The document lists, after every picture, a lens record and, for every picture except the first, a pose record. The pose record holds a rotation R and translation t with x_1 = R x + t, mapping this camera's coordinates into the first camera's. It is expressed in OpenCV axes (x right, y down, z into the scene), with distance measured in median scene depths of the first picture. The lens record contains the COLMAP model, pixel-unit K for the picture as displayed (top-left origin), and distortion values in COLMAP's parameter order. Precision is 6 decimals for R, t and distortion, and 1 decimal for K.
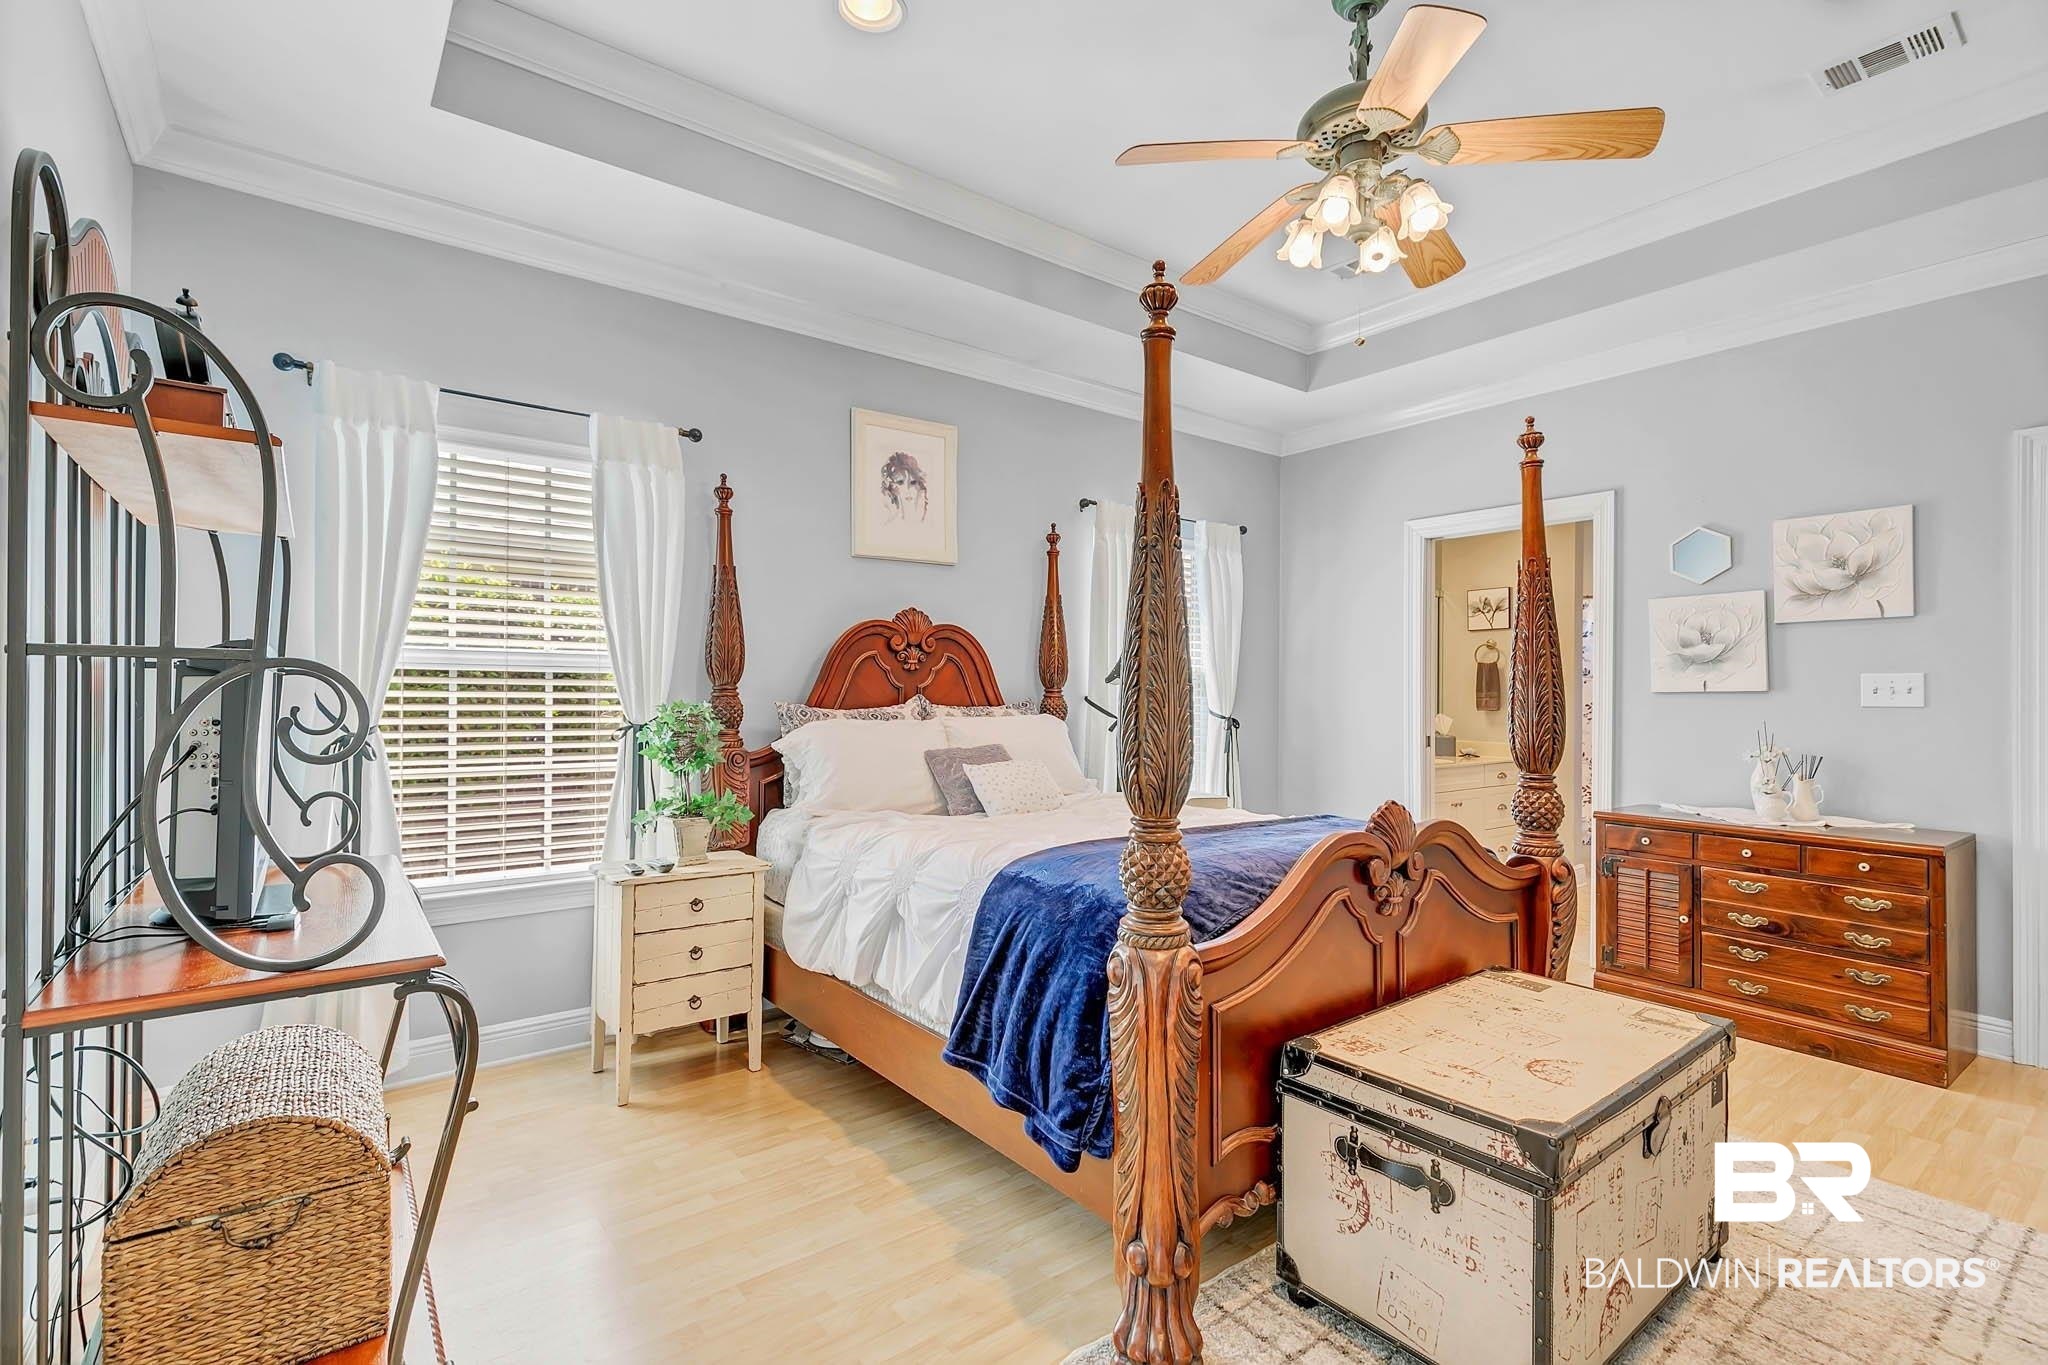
lens RADIAL K [[935.8, 0, 1029.4], [0, 935.8, 676.8], [0, 0, 1]] dist [0.007755, -0.001890]
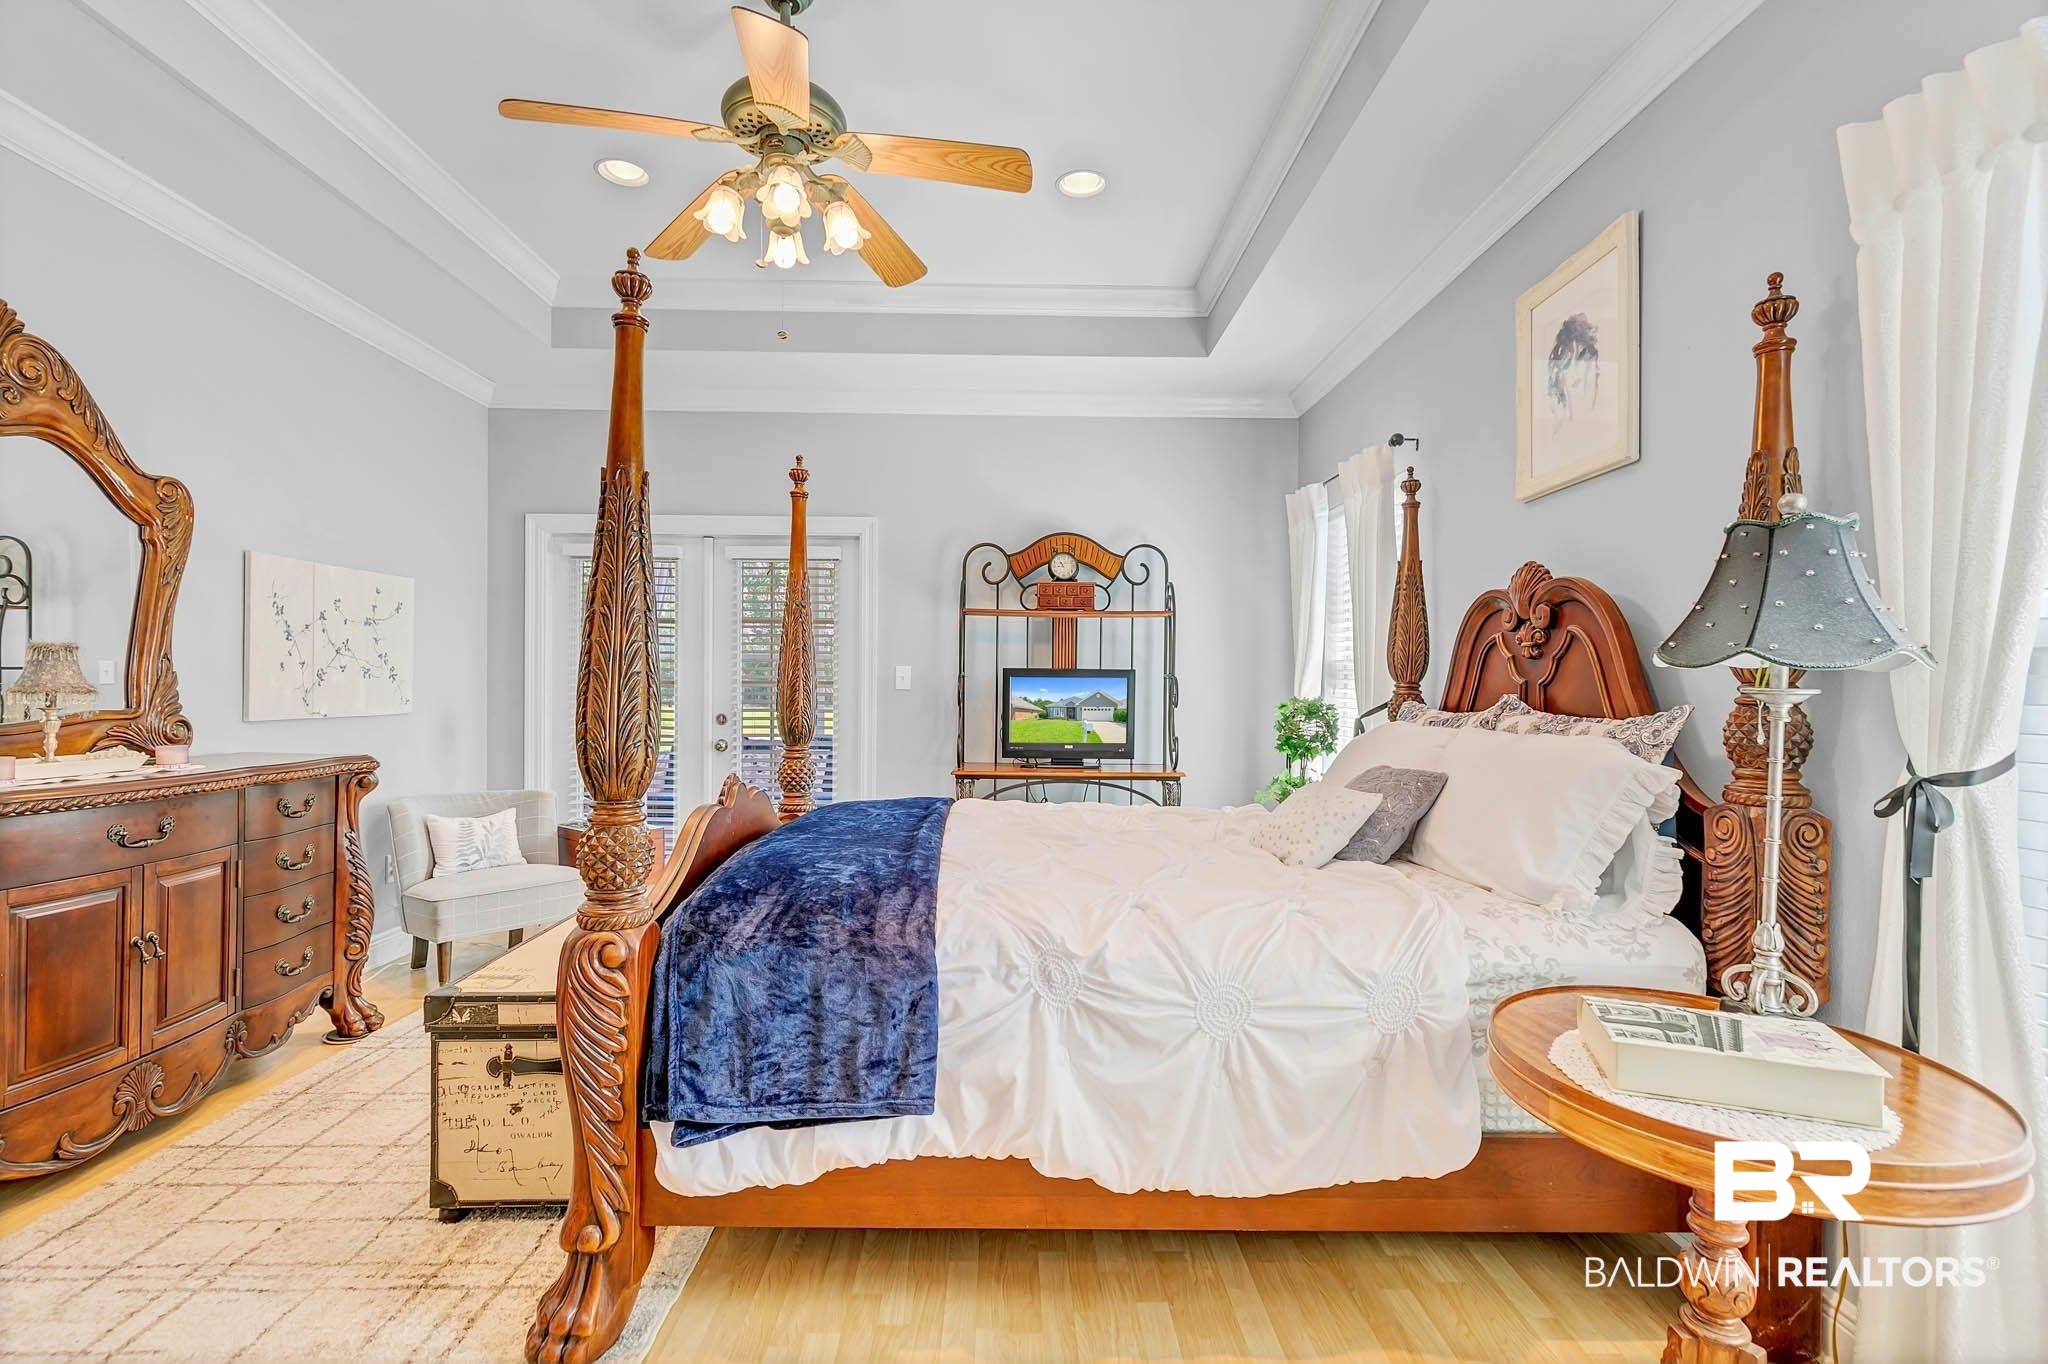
lens RADIAL K [[935.8, 0, 1024.2], [0, 935.8, 690.1], [0, 0, 1]] dist [0.007755, -0.001890]
pose [[-0.599794, -0.010027, -0.800092, 0.619465], [-0.004558, 0.999948, -0.009115, 0.023393], [0.800142, -0.001821, -0.599808, 1.128641]]
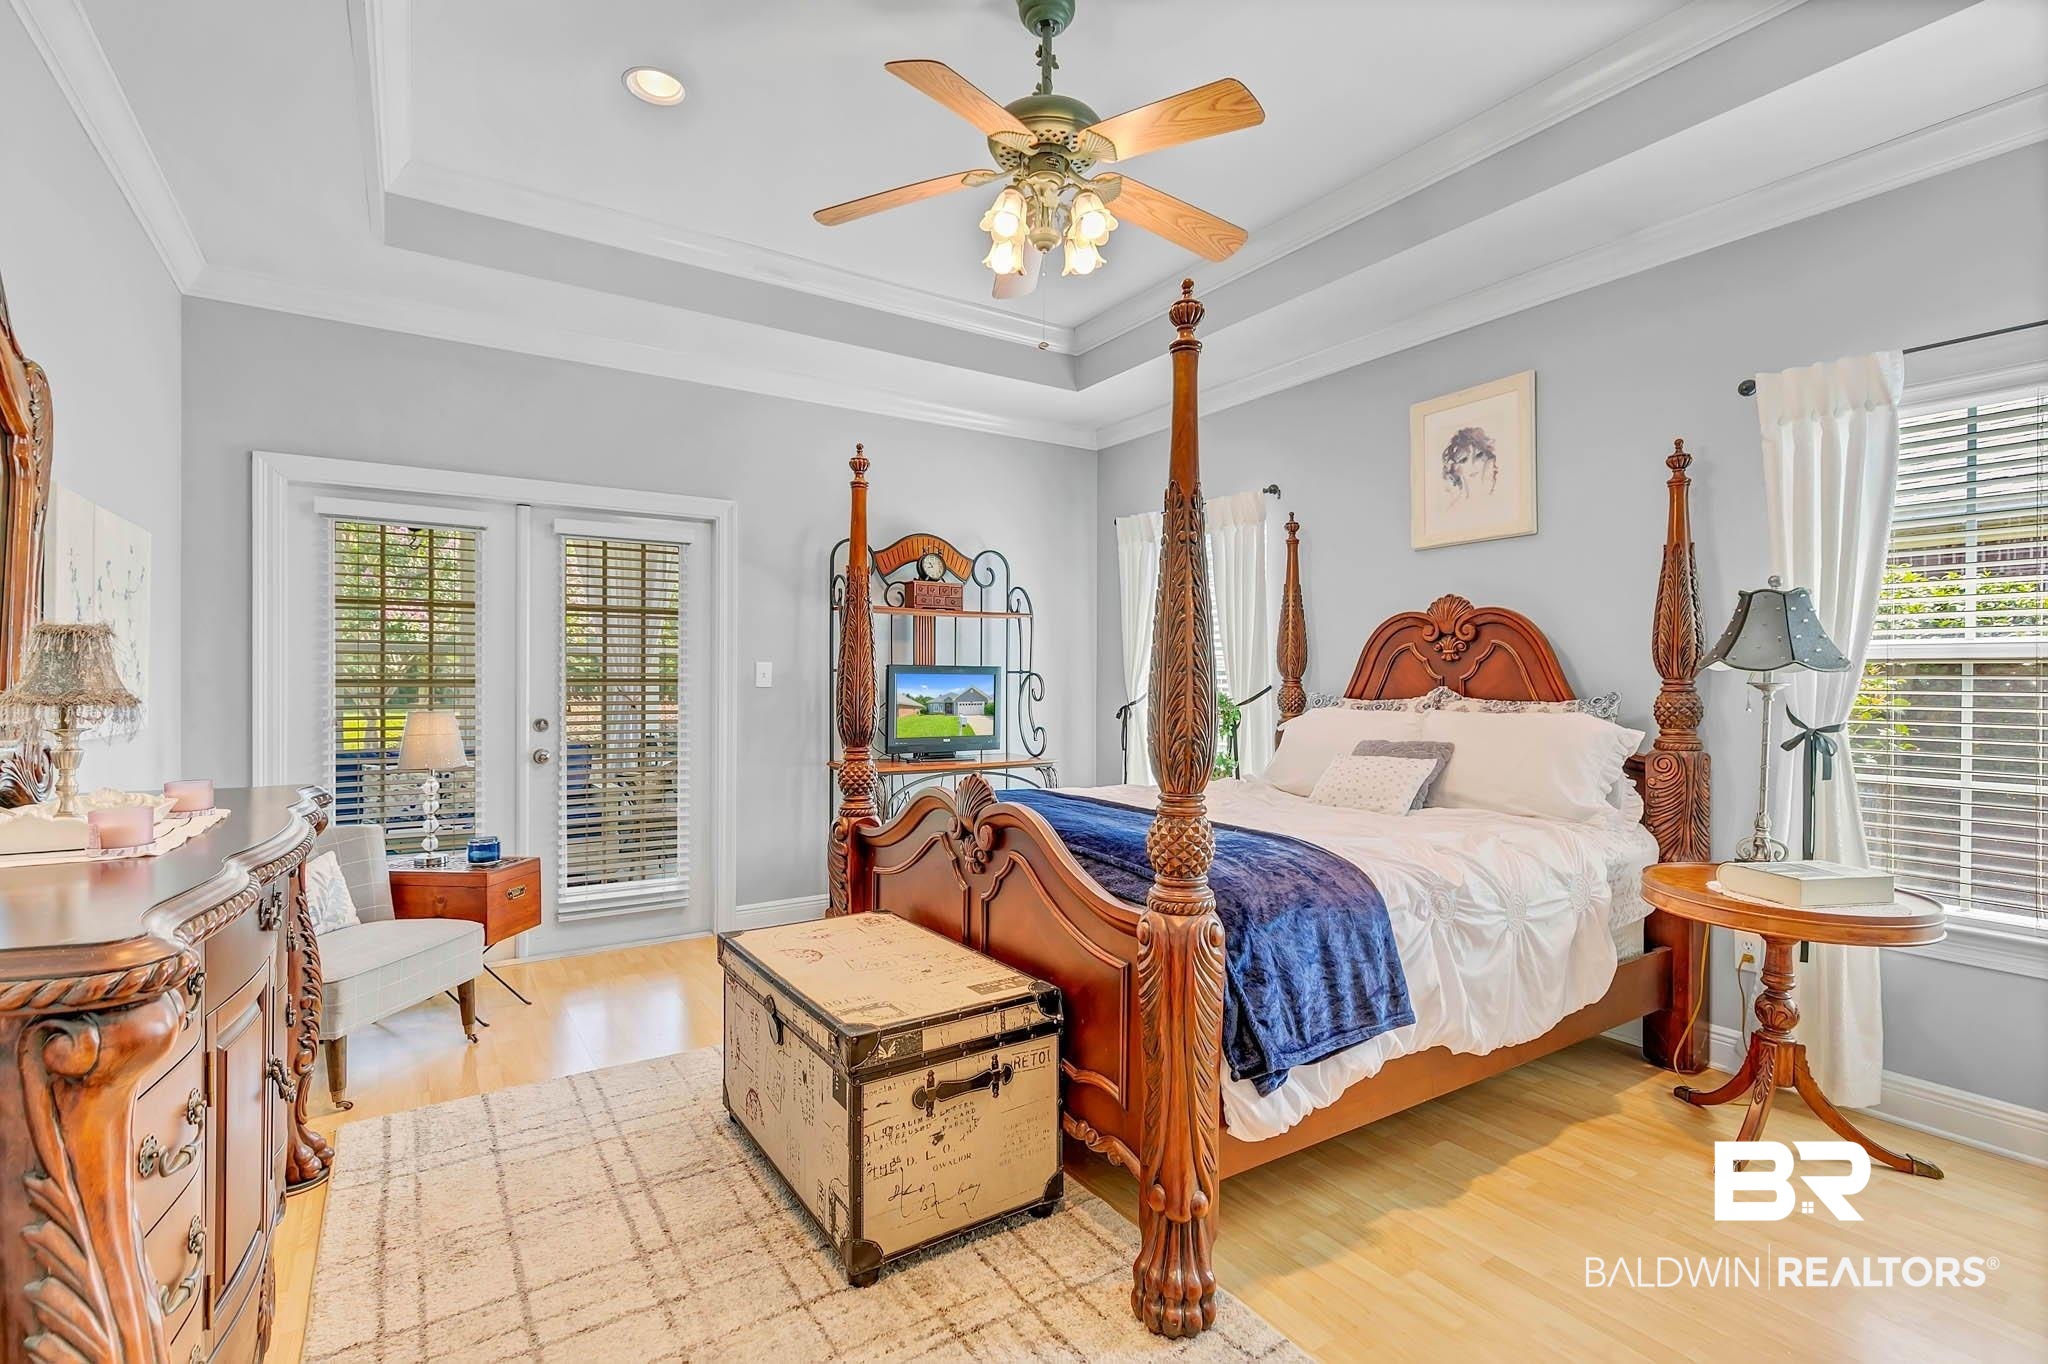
lens RADIAL K [[935.8, 0, 1014.7], [0, 935.8, 682.3], [0, 0, 1]] dist [0.007755, -0.001890]
pose [[-0.086174, -0.008471, -0.996244, 0.864273], [0.008648, 0.999920, -0.009251, 0.019432], [0.996243, -0.009413, -0.086094, 0.655699]]
